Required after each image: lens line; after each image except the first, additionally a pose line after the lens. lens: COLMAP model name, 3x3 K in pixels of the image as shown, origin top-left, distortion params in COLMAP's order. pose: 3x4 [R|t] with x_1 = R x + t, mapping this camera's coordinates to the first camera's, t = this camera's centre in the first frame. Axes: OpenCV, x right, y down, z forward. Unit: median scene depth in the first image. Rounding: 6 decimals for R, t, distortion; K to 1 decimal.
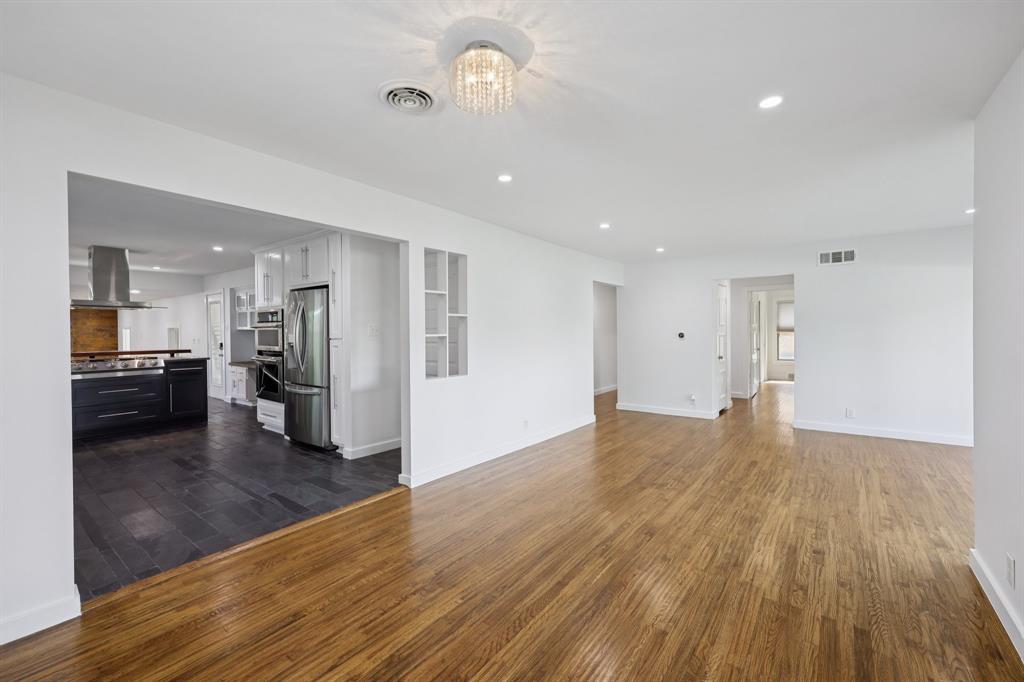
lens RADIAL K [[416.3, 0, 513.8], [0, 416.3, 337.7], [0, 0, 1]] dist [0.000687, 0.000676]
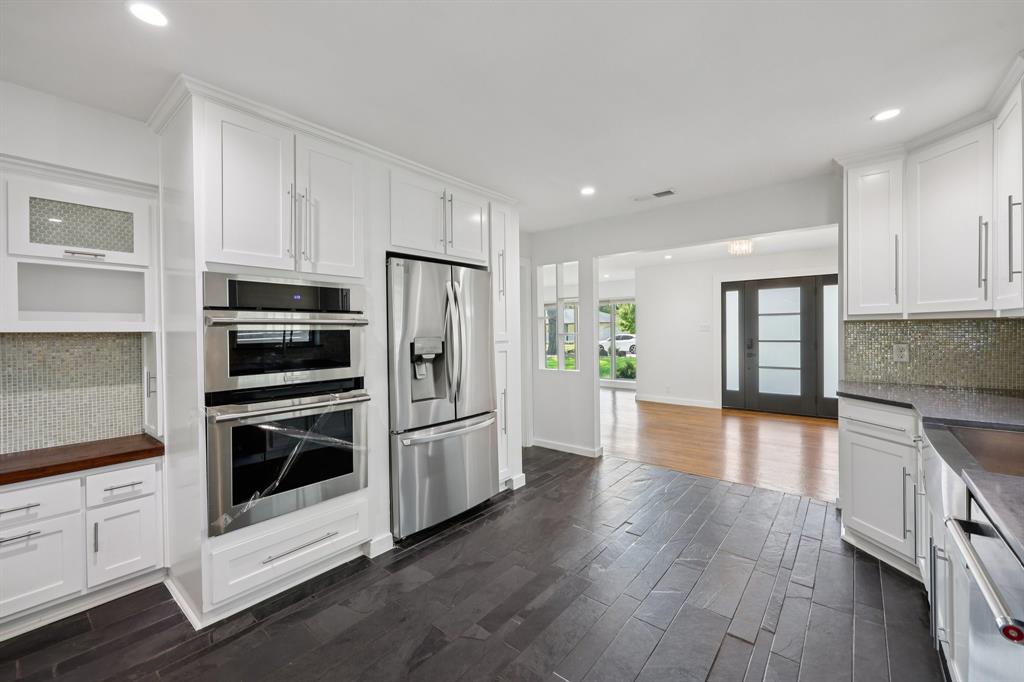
lens RADIAL K [[416.3, 0, 511.9], [0, 416.3, 339.0], [0, 0, 1]] dist [0.000687, 0.000676]
pose [[0.040434, -0.016087, 0.999053, -0.973153], [0.030190, 0.999434, 0.014871, -0.010711], [-0.998726, 0.029560, 0.040897, 0.783395]]
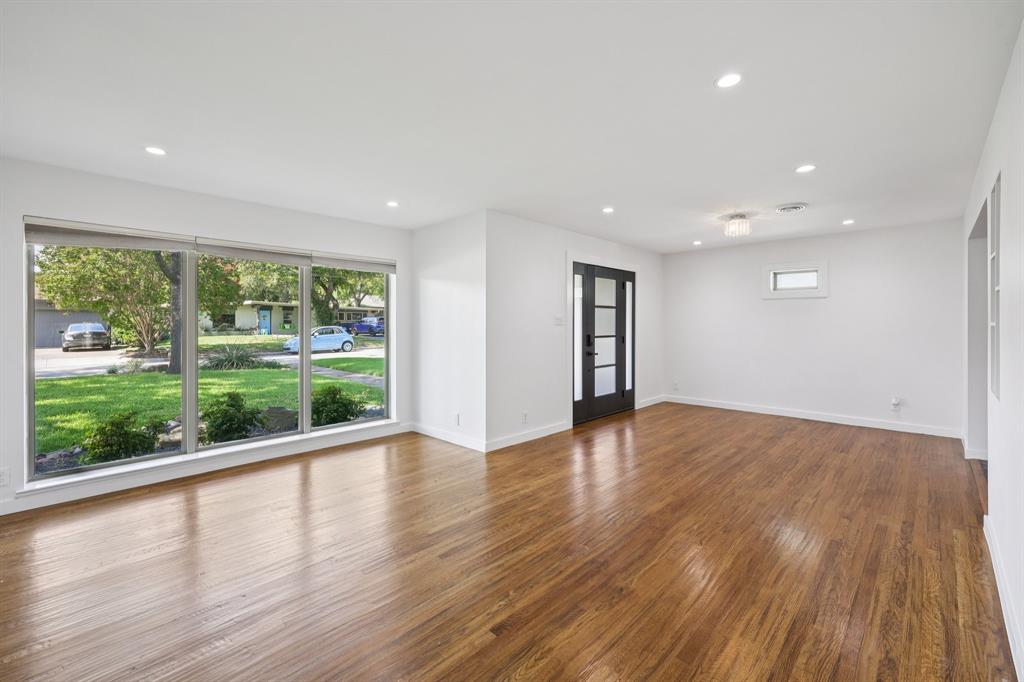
lens RADIAL K [[416.3, 0, 516.0], [0, 416.3, 324.5], [0, 0, 1]] dist [0.000687, 0.000676]
pose [[-0.992696, 0.009485, 0.120266, 0.311531], [0.011578, 0.999793, 0.016720, -0.015900], [-0.120082, 0.017990, -0.992601, 1.167038]]
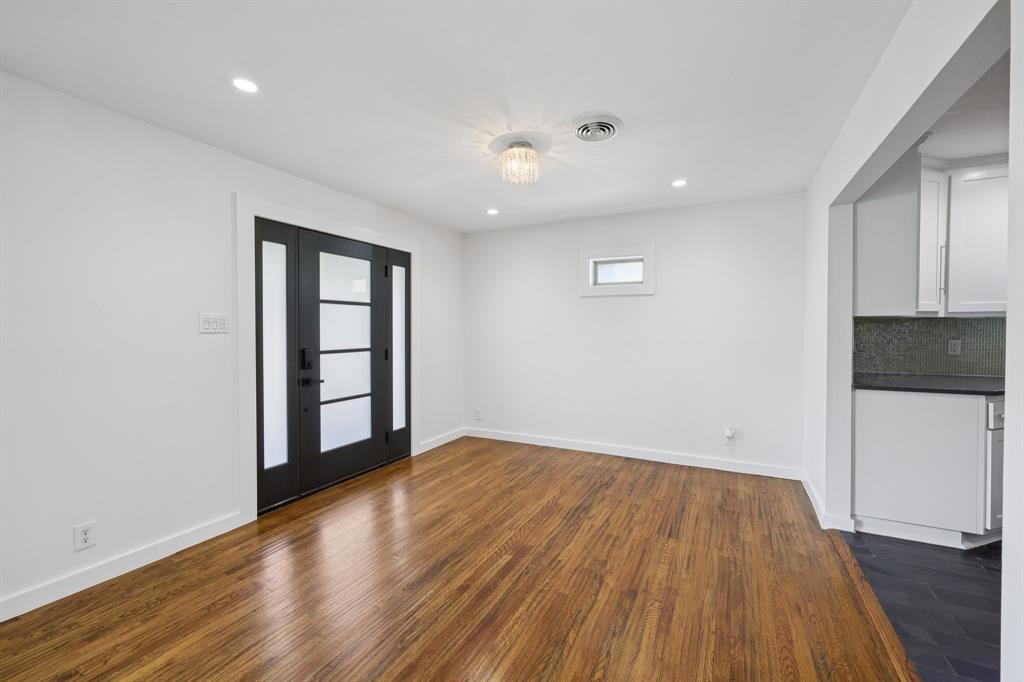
lens RADIAL K [[416.3, 0, 510.2], [0, 416.3, 333.5], [0, 0, 1]] dist [0.000687, 0.000676]
pose [[-0.984378, 0.010323, -0.175763, 0.075676], [0.005113, 0.999535, 0.030068, -0.010339], [0.175992, 0.028699, -0.983973, 0.774958]]
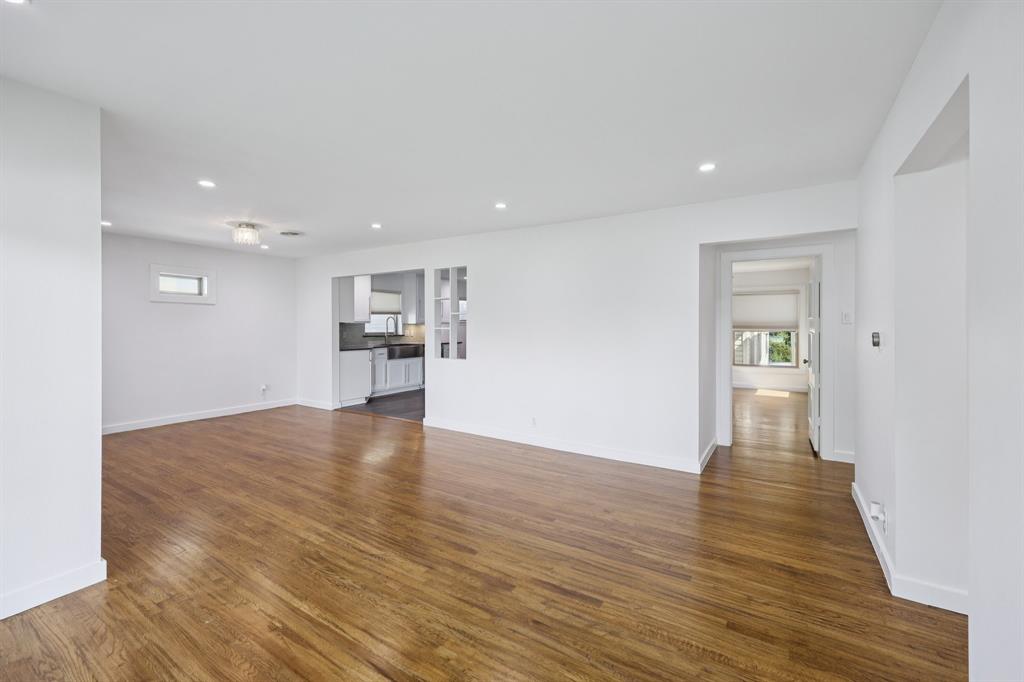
lens RADIAL K [[416.3, 0, 508.6], [0, 416.3, 338.6], [0, 0, 1]] dist [0.000687, 0.000676]
pose [[0.085157, 0.031665, -0.995864, 0.864679], [-0.016237, 0.999406, 0.030389, -0.011012], [0.996235, 0.013582, 0.085621, 0.759148]]
